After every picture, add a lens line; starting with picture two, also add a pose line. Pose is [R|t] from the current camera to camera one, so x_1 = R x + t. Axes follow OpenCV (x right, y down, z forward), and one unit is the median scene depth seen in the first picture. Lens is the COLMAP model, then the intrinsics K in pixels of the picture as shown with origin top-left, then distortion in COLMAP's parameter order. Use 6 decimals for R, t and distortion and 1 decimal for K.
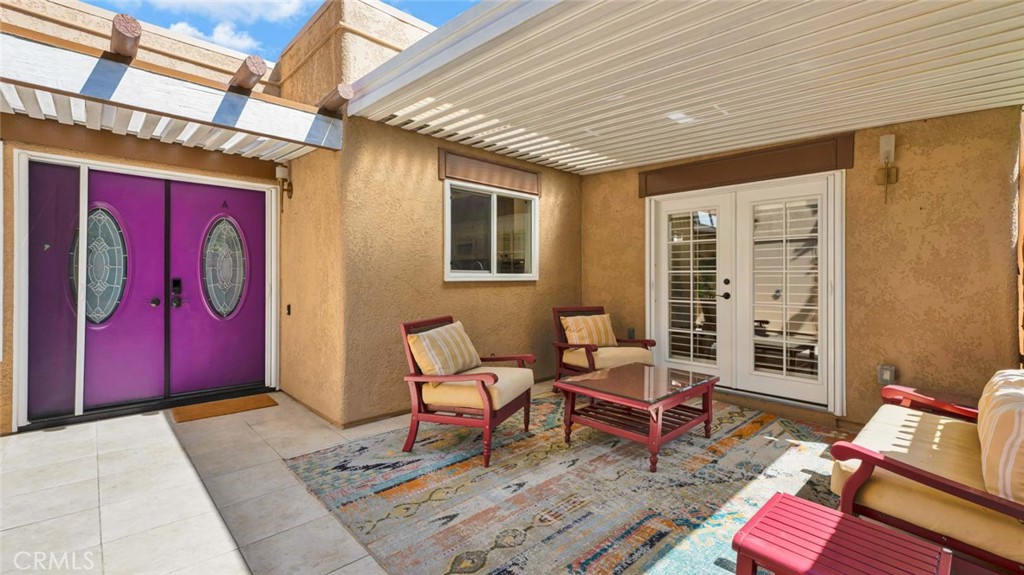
lens RADIAL K [[449.1, 0, 512.0], [0, 449.1, 287.5], [0, 0, 1]] dist [0.022160, -0.000005]
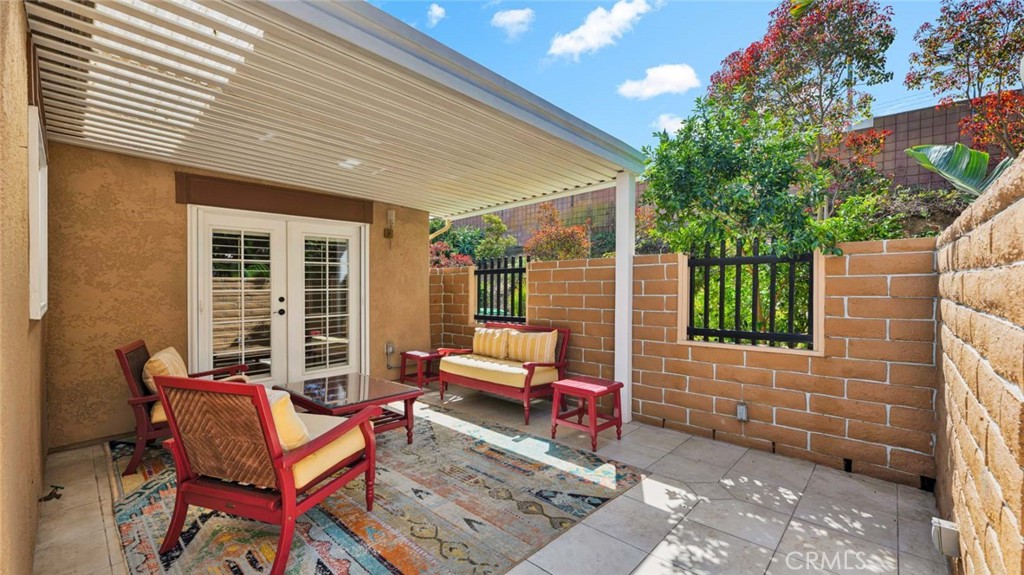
lens RADIAL K [[418.9, 0, 506.5], [0, 418.9, 307.8], [0, 0, 1]] dist [0.000408, -0.000038]
pose [[-0.042727, -0.058425, 0.997377, -0.908536], [0.035324, 0.997576, 0.059950, -0.053678], [-0.998462, 0.037793, -0.040560, 0.755165]]
